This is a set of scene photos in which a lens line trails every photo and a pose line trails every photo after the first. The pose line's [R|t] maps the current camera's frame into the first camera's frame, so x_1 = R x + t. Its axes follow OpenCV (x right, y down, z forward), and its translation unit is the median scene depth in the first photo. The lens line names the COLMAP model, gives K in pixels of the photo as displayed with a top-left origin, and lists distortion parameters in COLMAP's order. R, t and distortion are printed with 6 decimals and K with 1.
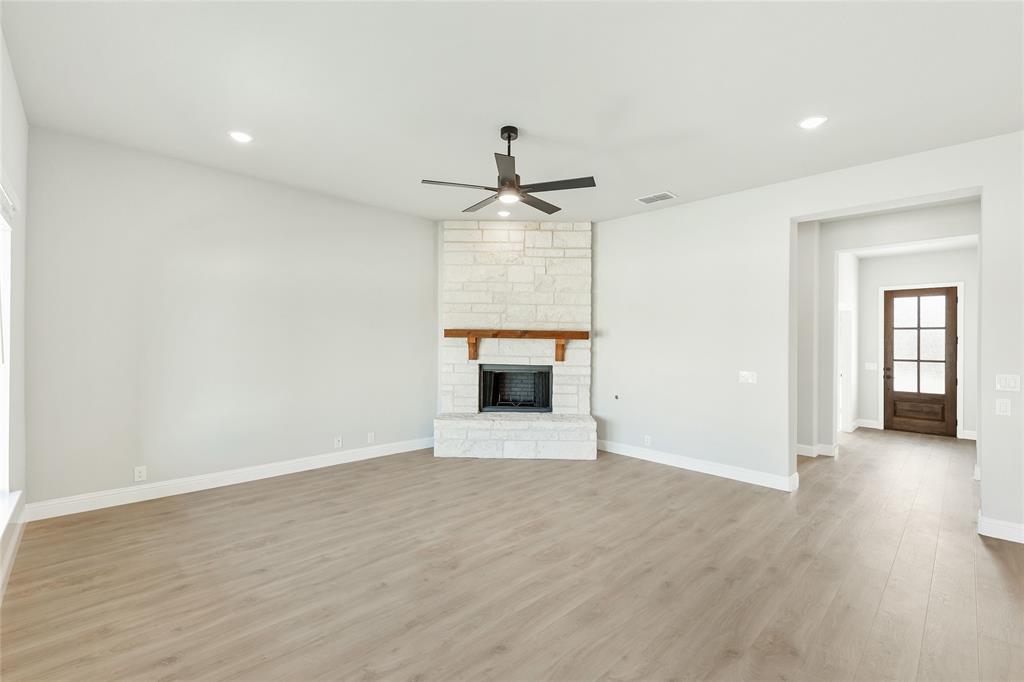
lens RADIAL K [[445.4, 0, 513.8], [0, 445.4, 340.2], [0, 0, 1]] dist [0.010556, 0.000353]
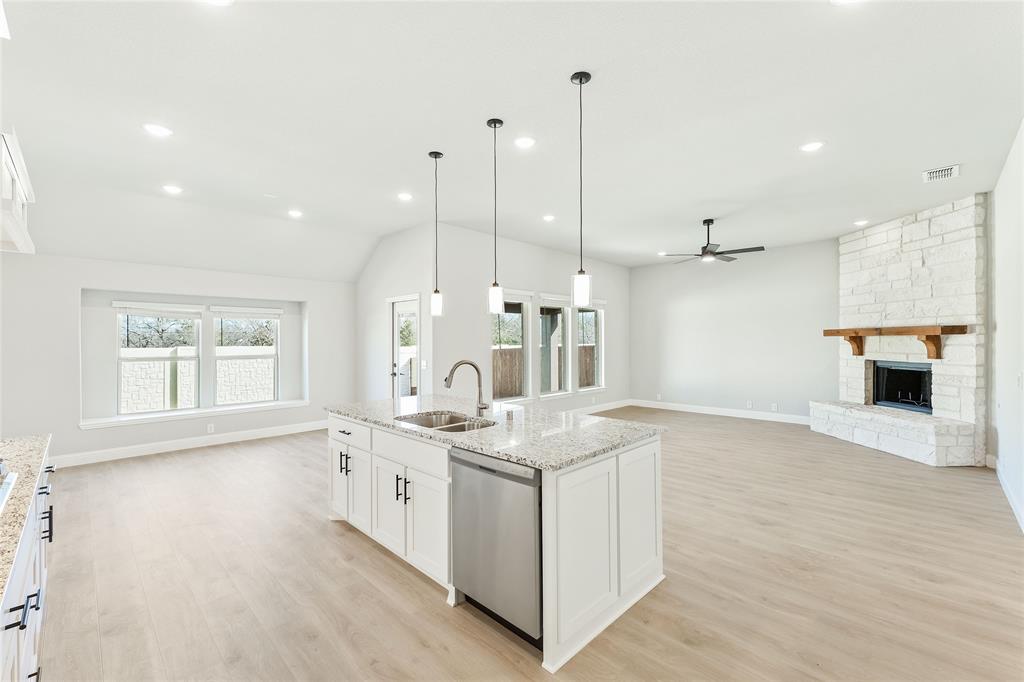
lens RADIAL K [[428.5, 0, 514.2], [0, 428.5, 347.3], [0, 0, 1]] dist [0.002494, 0.000461]
pose [[0.024422, -0.001193, -0.999701, 0.961931], [0.009614, 0.999953, -0.000959, 0.015657], [0.999656, -0.009588, 0.024432, 0.109673]]
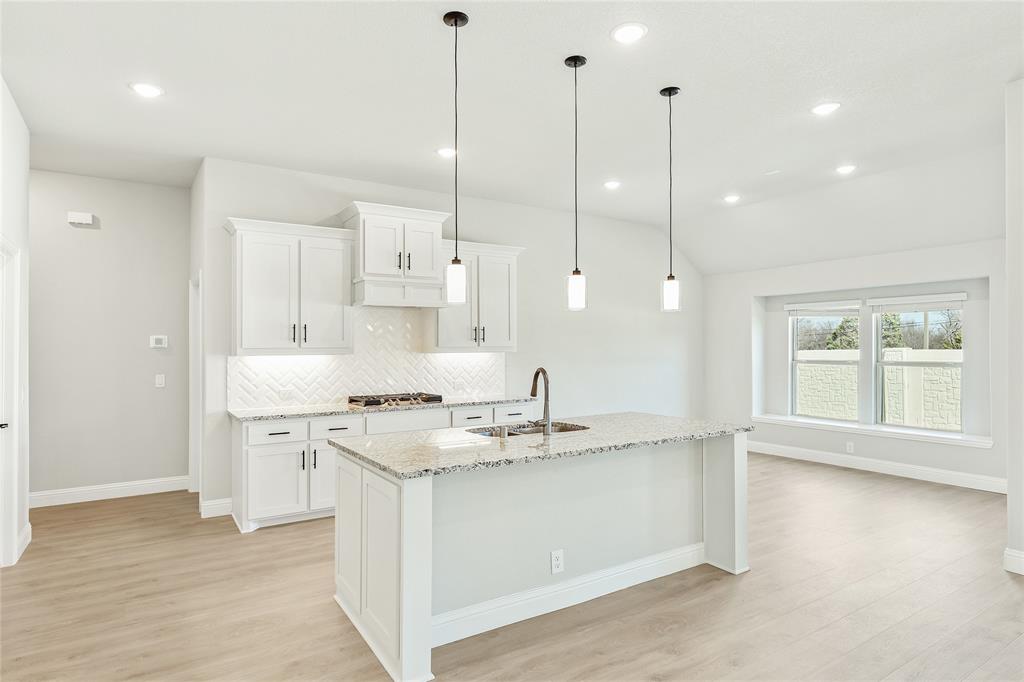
lens RADIAL K [[574.1, 0, 504.9], [0, 574.1, 347.5], [0, 0, 1]] dist [-0.004764, -0.003678]
pose [[-0.978942, -0.008518, 0.203961, 0.377588], [-0.008823, 0.999961, -0.000586, 0.009033], [-0.203948, -0.002374, -0.978979, 0.652526]]
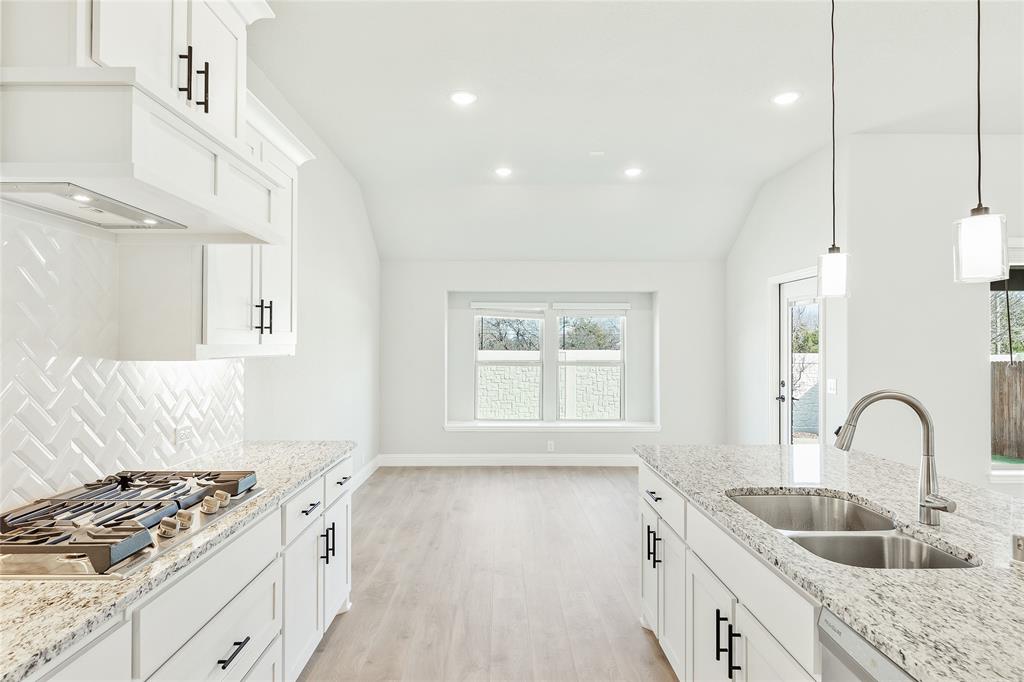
lens RADIAL K [[548.8, 0, 504.2], [0, 548.8, 337.5], [0, 0, 1]] dist [0.002033, -0.000393]
pose [[-0.693154, -0.026695, -0.720295, 0.800159], [-0.009339, 0.999563, -0.028057, 0.012547], [0.720729, -0.012721, -0.693100, 0.119065]]
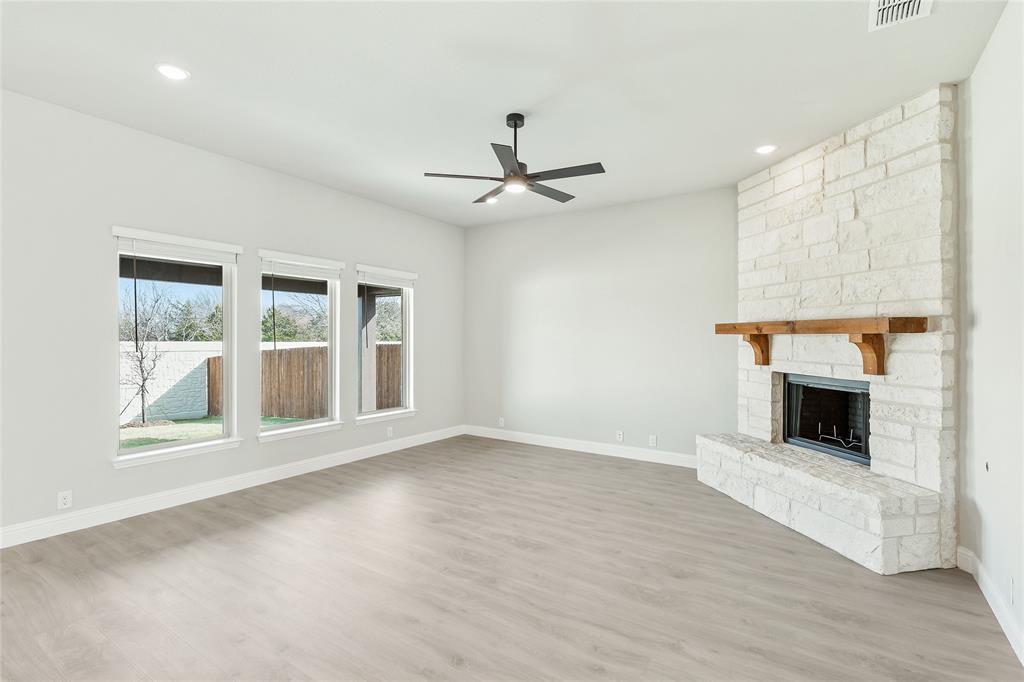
lens RADIAL K [[484.5, 0, 512.5], [0, 484.5, 336.1], [0, 0, 1]] dist [0.005009, -0.001986]
pose [[0.203345, -0.016120, -0.978974, 0.584030], [-0.000676, 0.999862, -0.016604, 0.010739], [0.979107, 0.004038, 0.203306, 0.450100]]
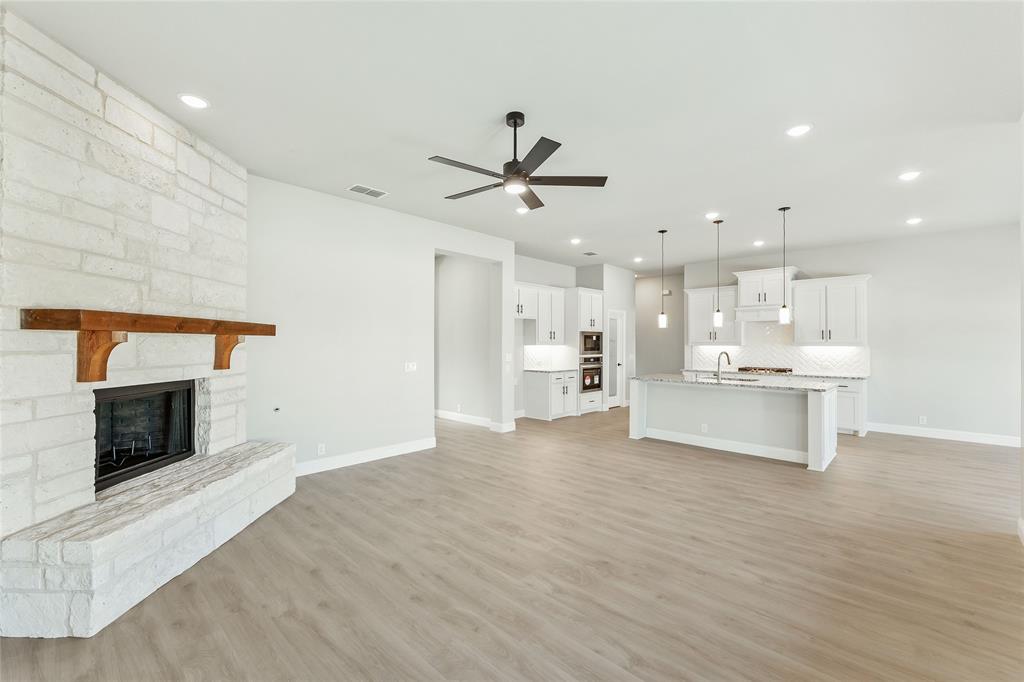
lens RADIAL K [[428.5, 0, 514.3], [0, 428.5, 342.1], [0, 0, 1]] dist [0.002494, 0.000461]
pose [[-0.039787, -0.013955, 0.999111, -0.527859], [-0.006655, 0.999884, 0.013701, -0.003736], [-0.999186, -0.006104, -0.039876, 0.600943]]
